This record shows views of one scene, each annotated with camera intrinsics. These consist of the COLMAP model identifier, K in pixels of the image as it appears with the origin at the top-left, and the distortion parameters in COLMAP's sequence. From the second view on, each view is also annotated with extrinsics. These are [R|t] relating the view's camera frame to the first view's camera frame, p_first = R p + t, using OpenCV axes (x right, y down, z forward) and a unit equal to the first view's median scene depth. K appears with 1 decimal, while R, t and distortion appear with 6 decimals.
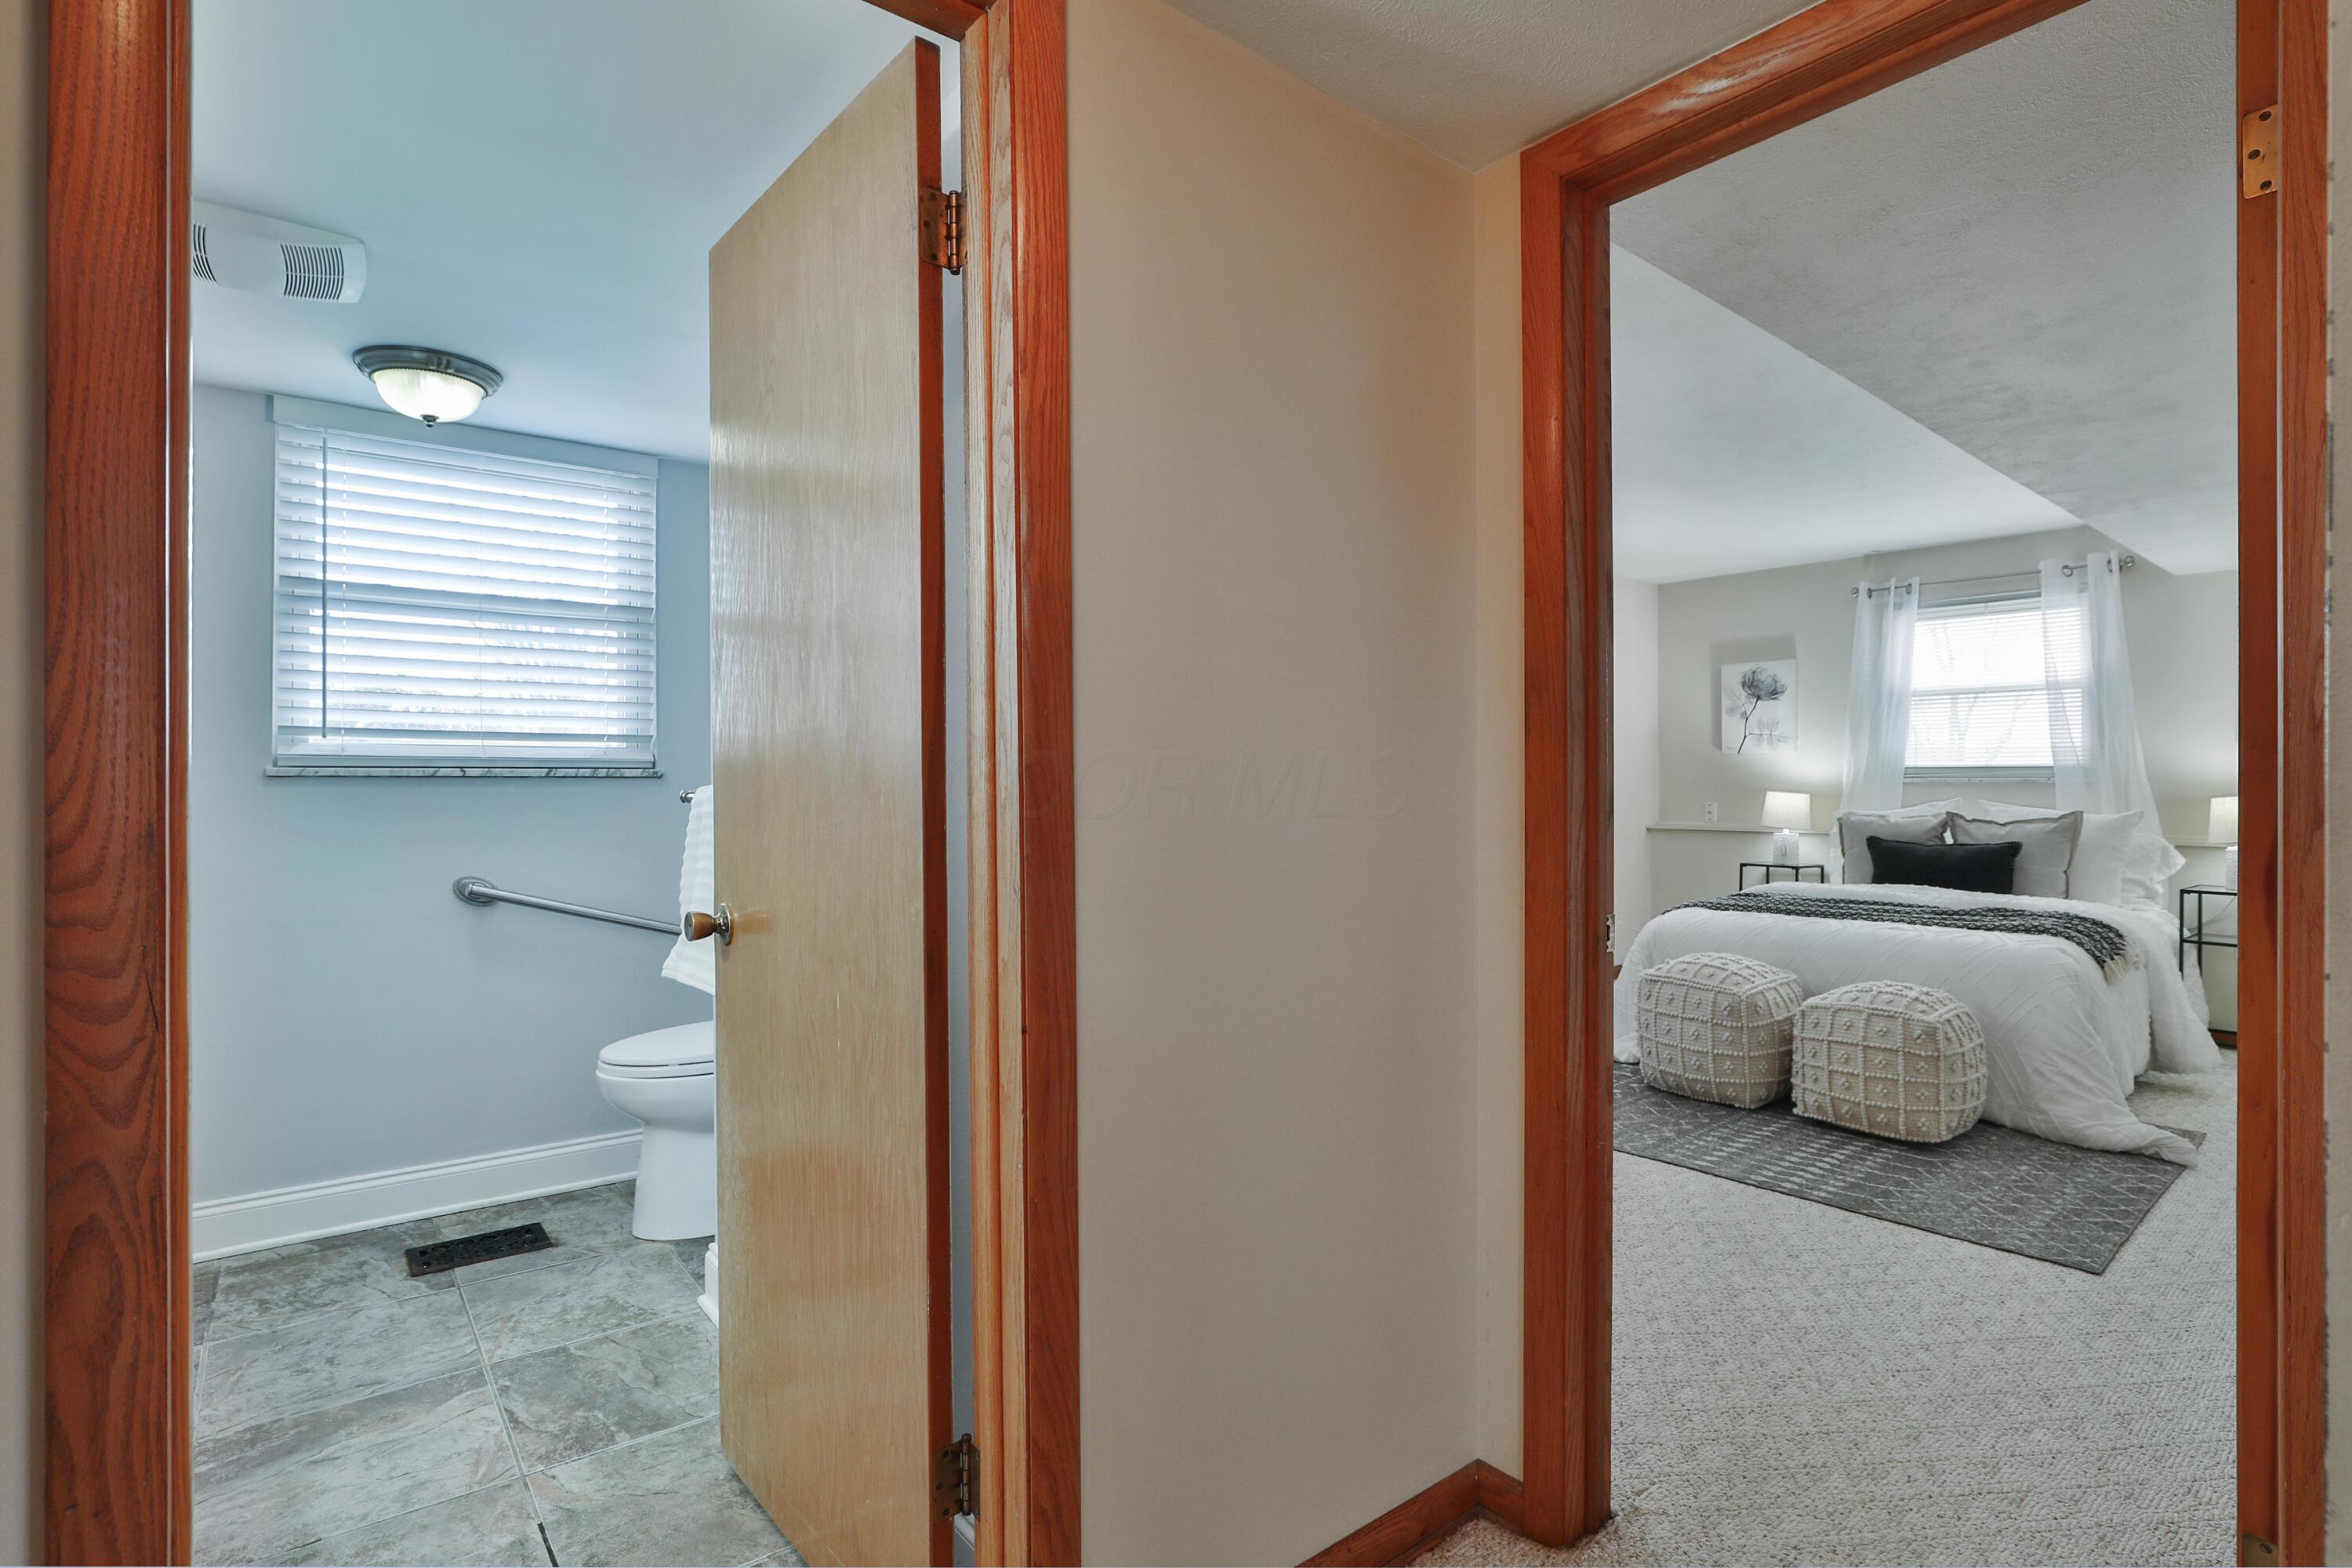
lens RADIAL K [[1131.1, 0, 1174.5], [0, 1131.1, 799.8], [0, 0, 1]] dist [-0.101016, 0.047981]
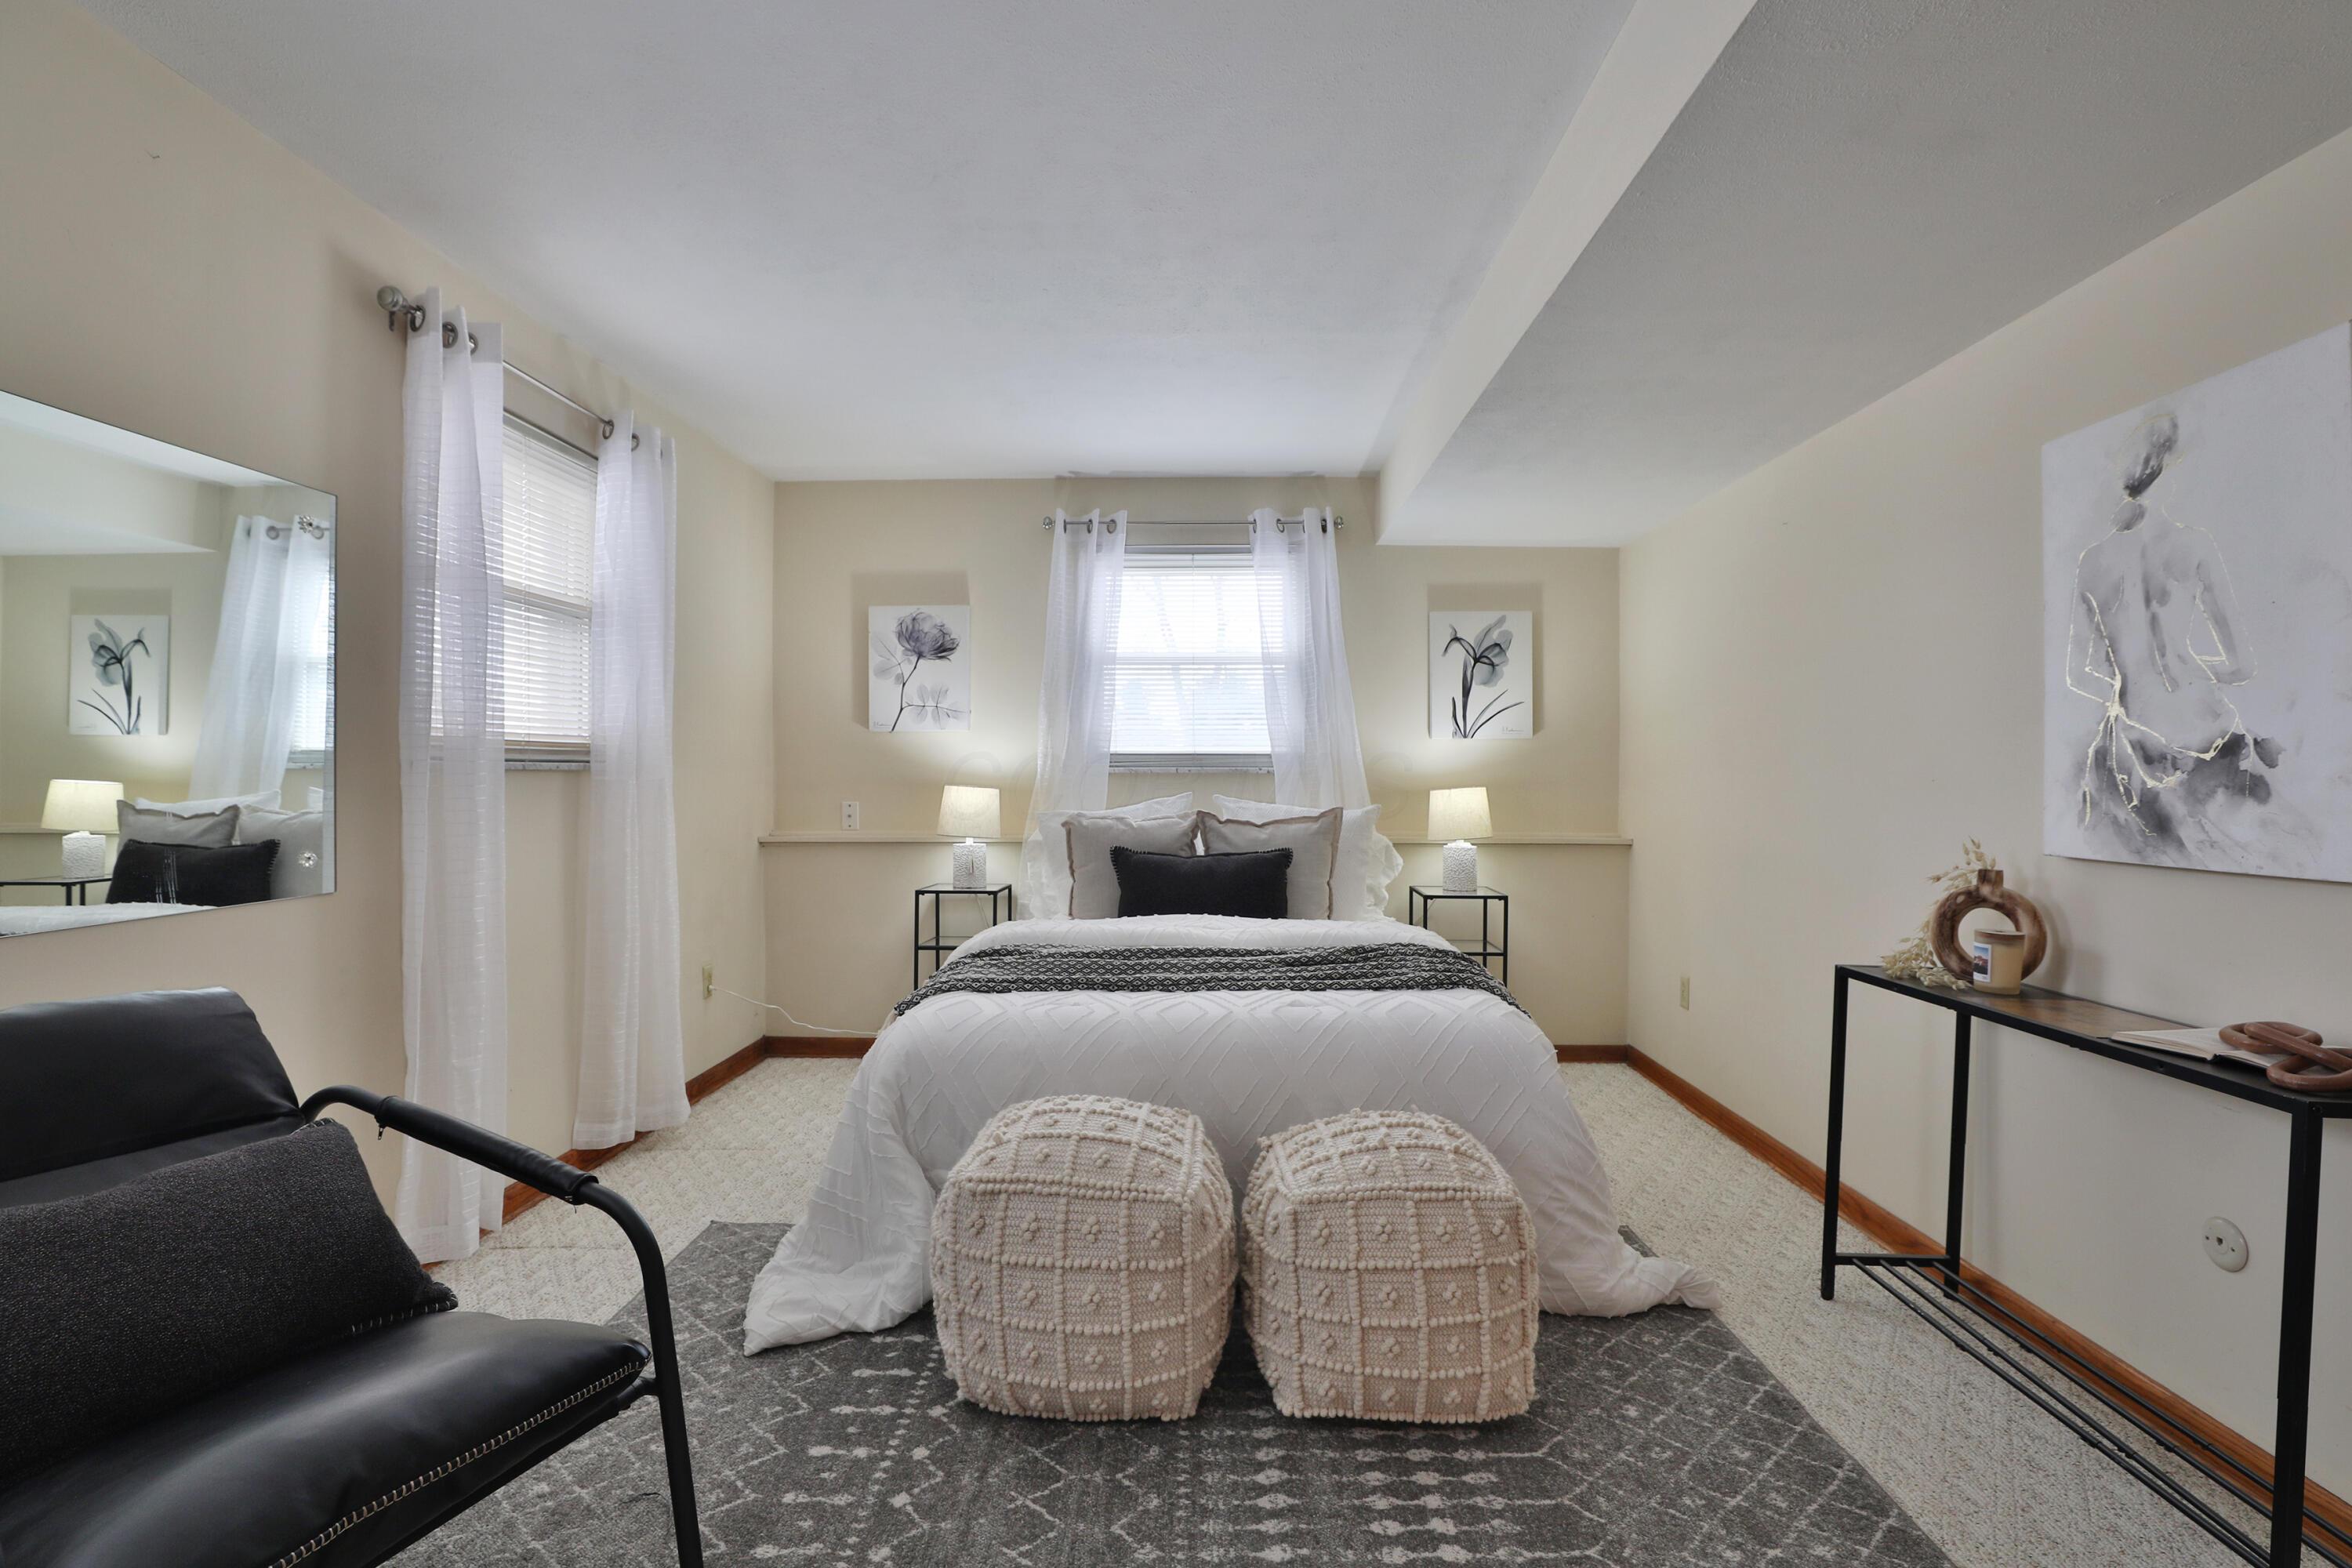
lens RADIAL K [[1114.8, 0, 1172.3], [0, 1114.8, 781.8], [0, 0, 1]] dist [-0.029670, 0.011533]
pose [[0.642971, -0.003515, 0.765883, 0.138262], [0.010981, 0.999929, -0.004629, -0.008509], [-0.765812, 0.011386, 0.642964, 0.712282]]
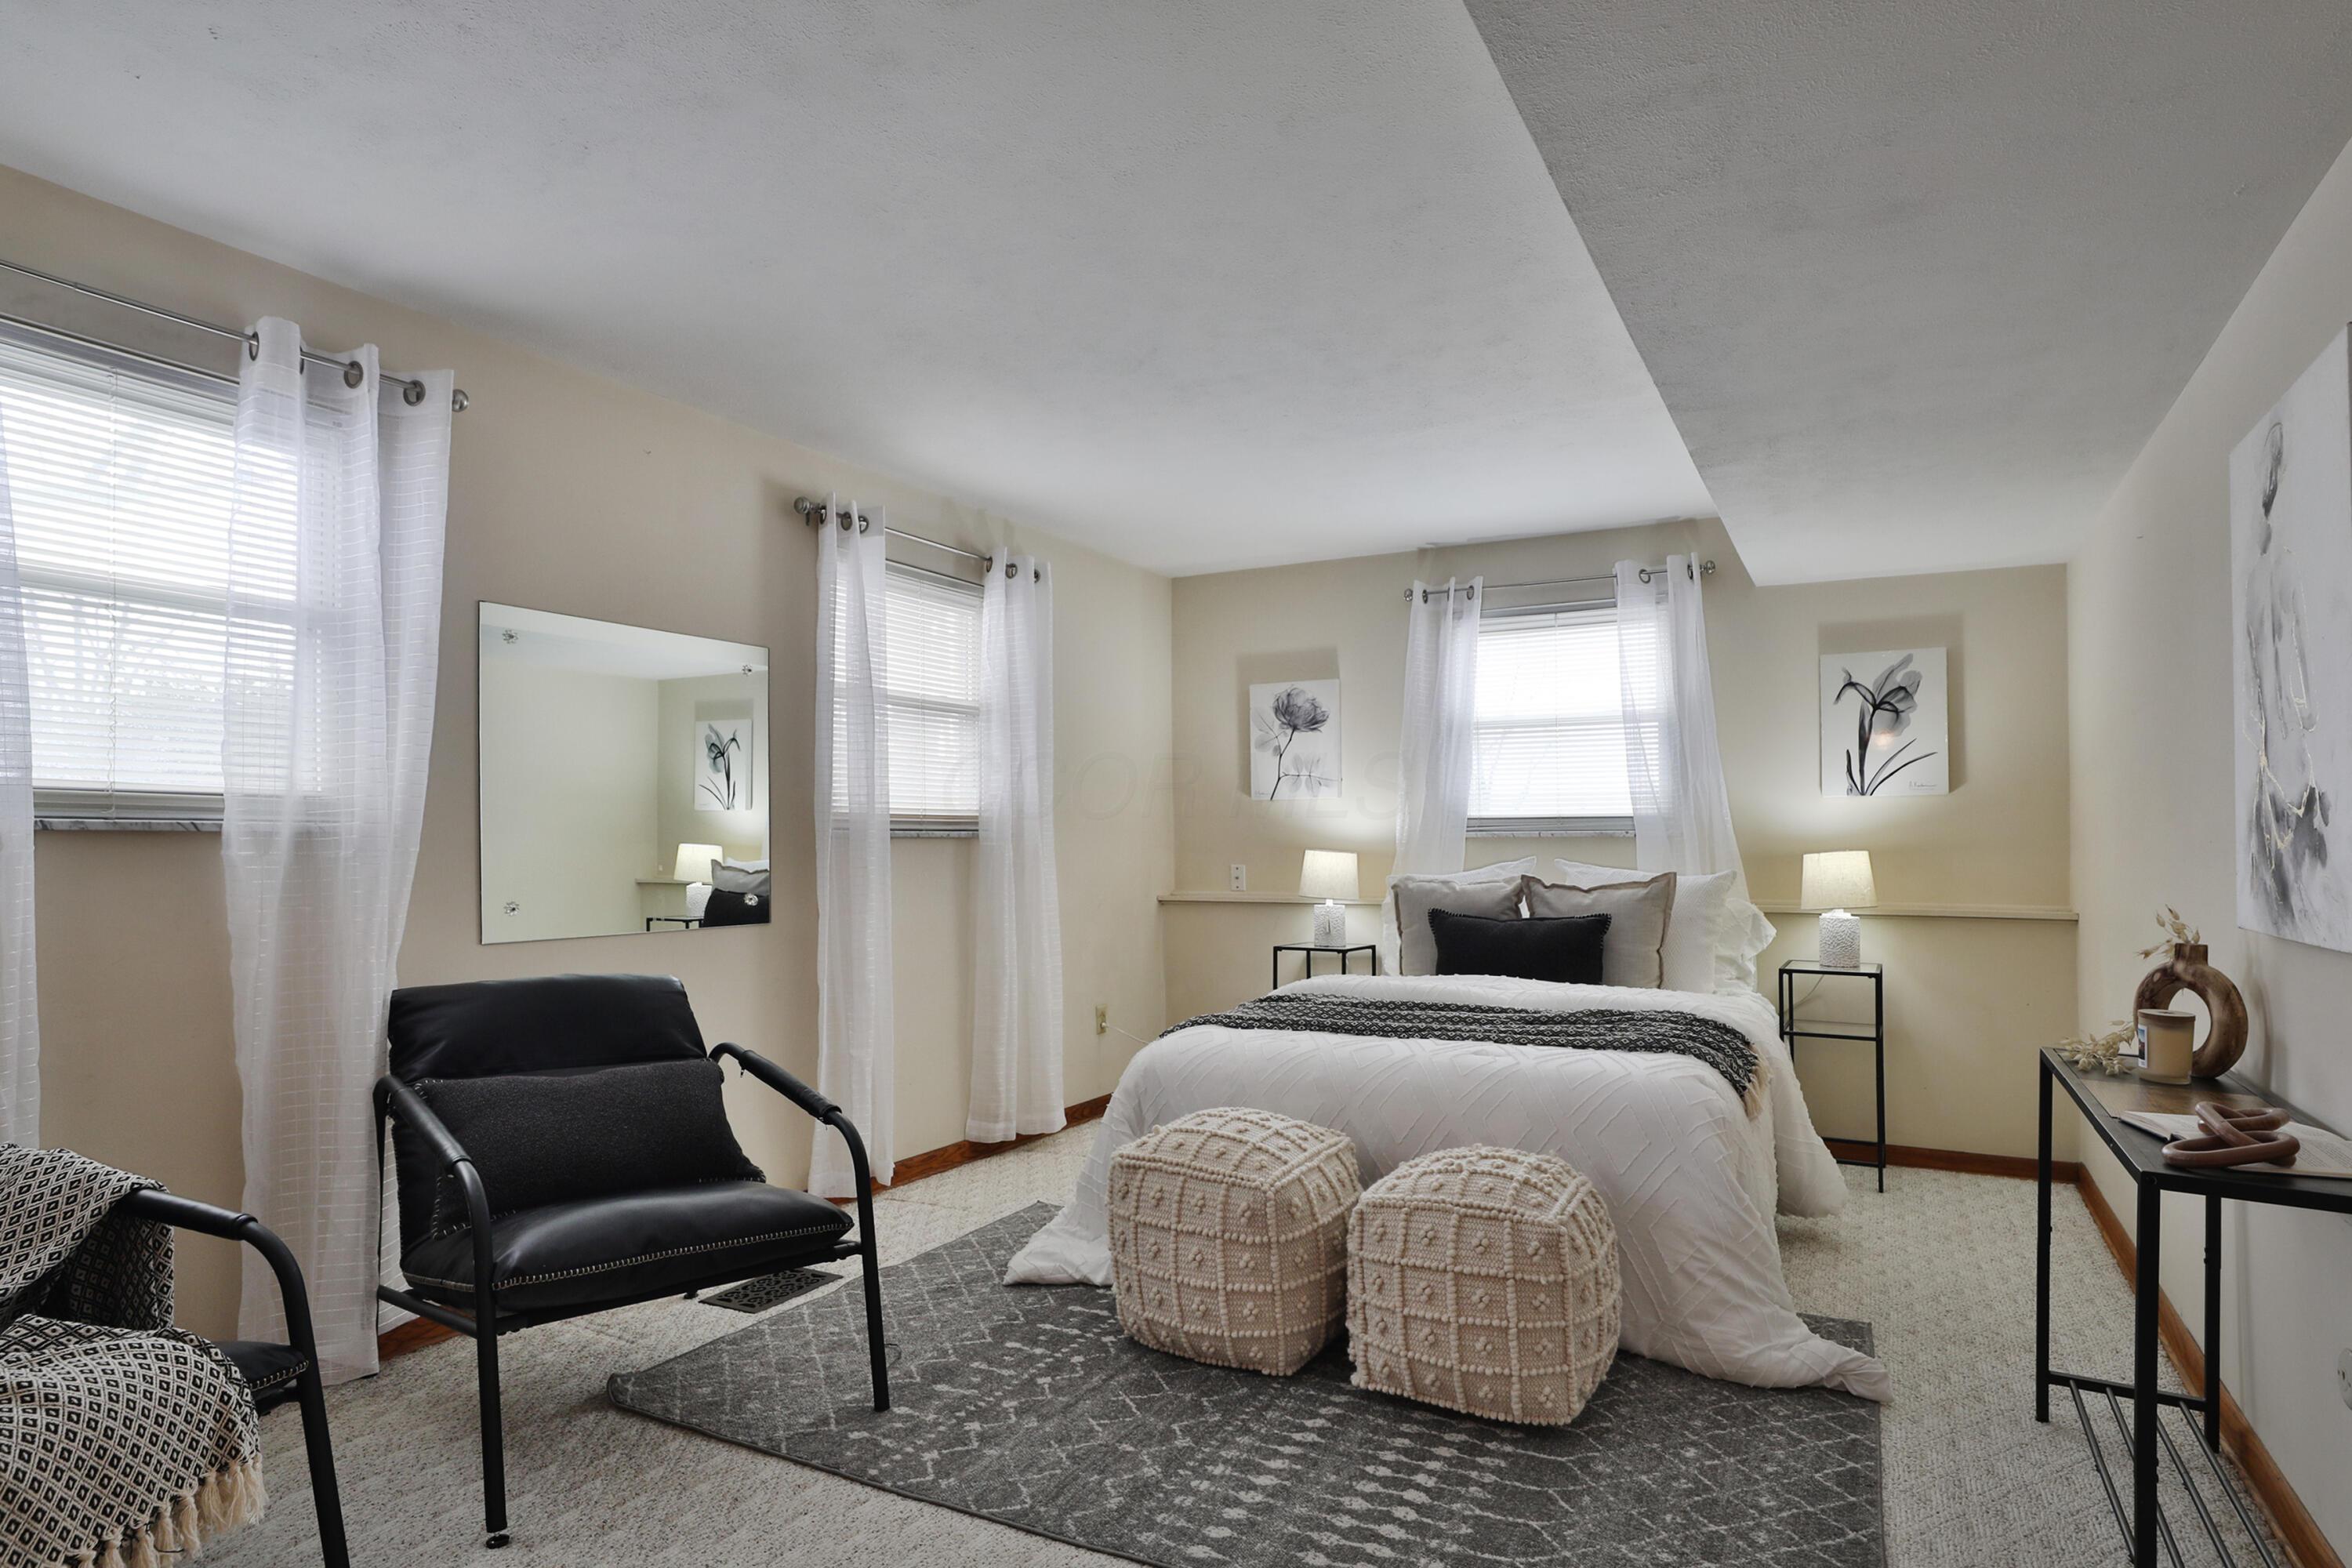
lens RADIAL K [[1246.4, 0, 1242.9], [0, 1246.4, 844.2], [0, 0, 1]] dist [0.001139, 0.000380]
pose [[0.905419, -0.004497, 0.424495, 0.224022], [0.010275, 0.999883, -0.011325, -0.004008], [-0.424394, 0.014616, 0.905359, 0.403952]]
